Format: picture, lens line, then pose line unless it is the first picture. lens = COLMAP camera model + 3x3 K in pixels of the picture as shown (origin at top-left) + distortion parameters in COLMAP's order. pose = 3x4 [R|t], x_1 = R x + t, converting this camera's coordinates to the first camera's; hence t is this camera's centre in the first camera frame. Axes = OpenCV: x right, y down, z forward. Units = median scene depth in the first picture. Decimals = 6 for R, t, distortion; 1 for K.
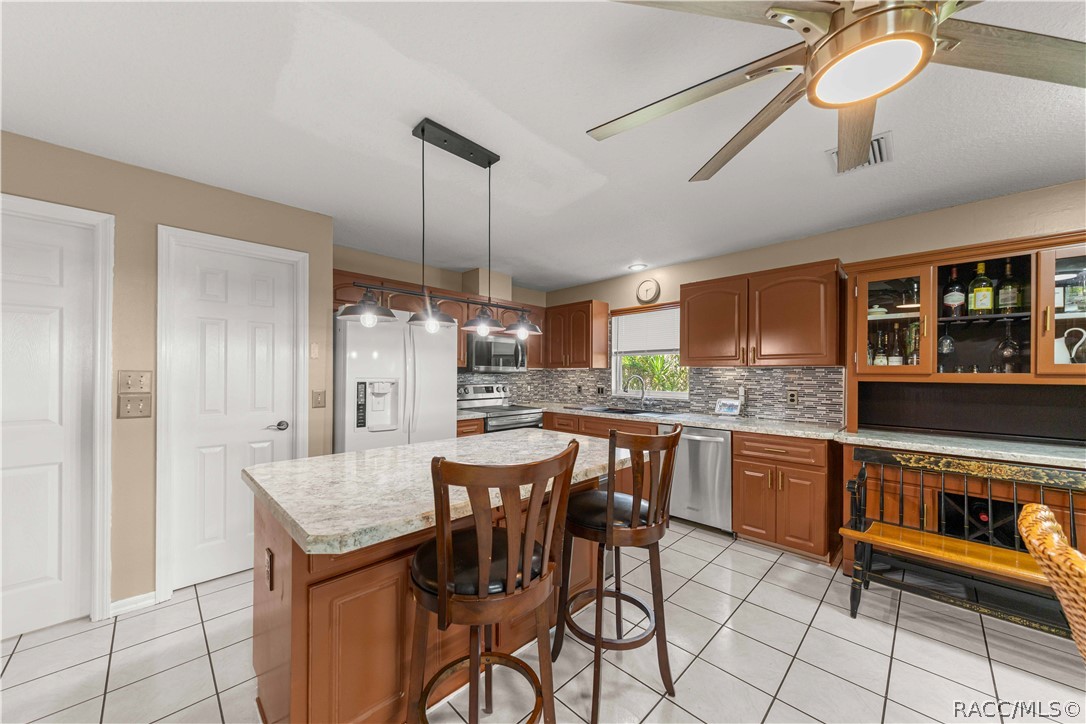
lens RADIAL K [[393.6, 0, 551.4], [0, 393.6, 370.4], [0, 0, 1]] dist [0.005929, -0.001090]
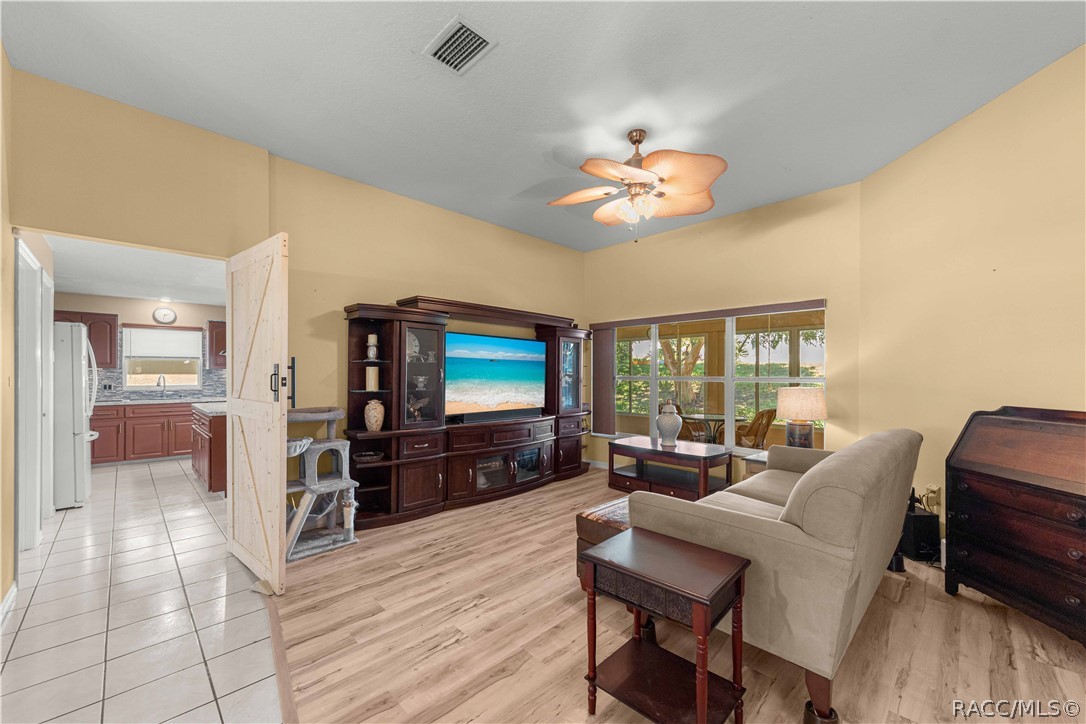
lens RADIAL K [[410.5, 0, 533.5], [0, 410.5, 375.8], [0, 0, 1]] dist [-0.002271, 0.000201]
pose [[0.020522, -0.006378, 0.999769, -1.355843], [-0.008546, 0.999942, 0.006555, -0.003143], [-0.999753, -0.008679, 0.020467, -0.420670]]
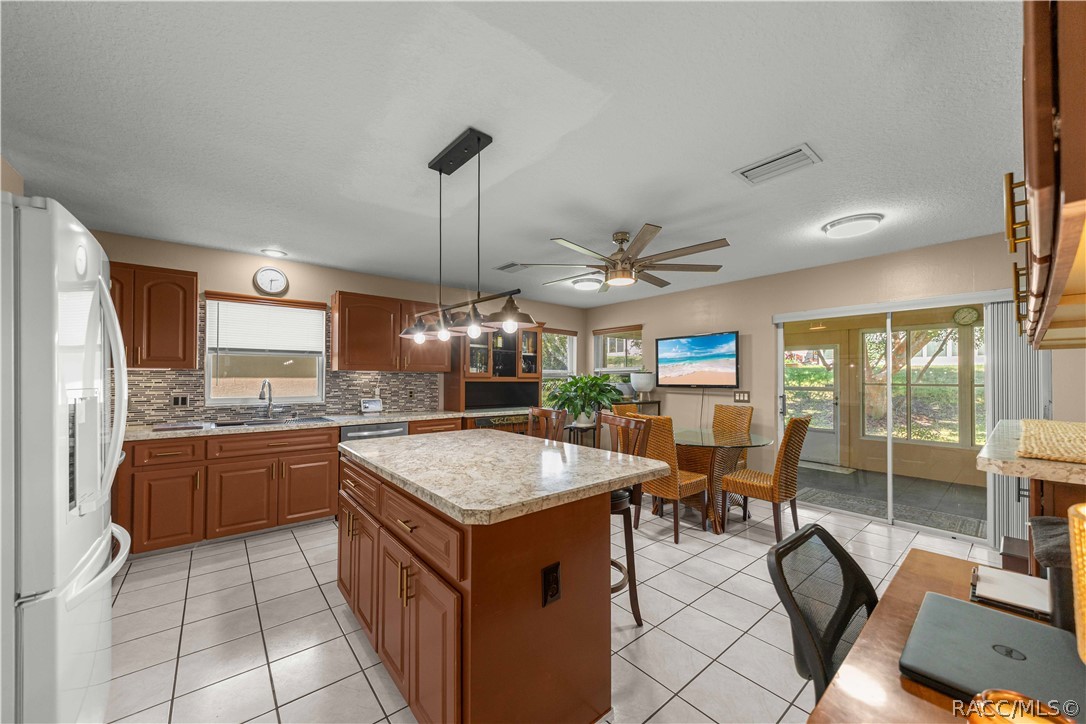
lens RADIAL K [[393.6, 0, 545.1], [0, 393.6, 376.8], [0, 0, 1]] dist [0.005929, -0.001090]
pose [[0.111231, -0.001023, 0.993794, -0.613040], [-0.013202, 0.999910, 0.002507, -0.002020], [-0.993707, -0.013399, 0.111207, 0.330748]]
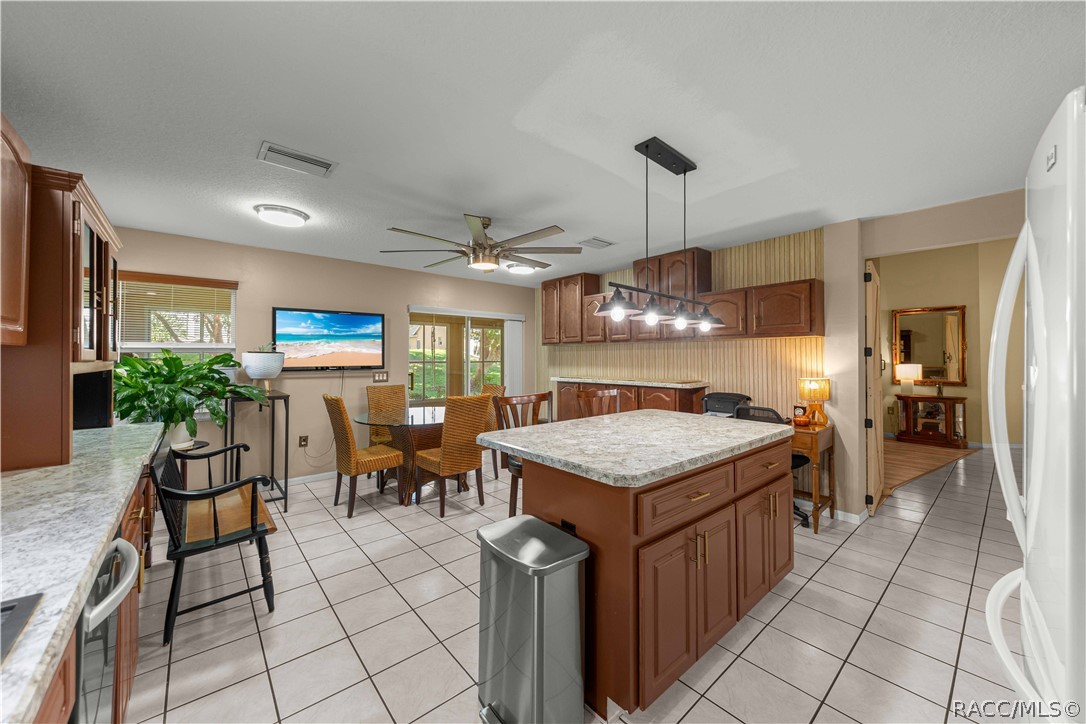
lens RADIAL K [[393.6, 0, 544.3], [0, 393.6, 352.4], [0, 0, 1]] dist [0.005929, -0.001090]
pose [[-0.995378, -0.000438, 0.096038, 0.008168], [-0.002509, 0.999767, -0.021441, 0.002041], [-0.096007, -0.021583, -0.995147, 1.079353]]
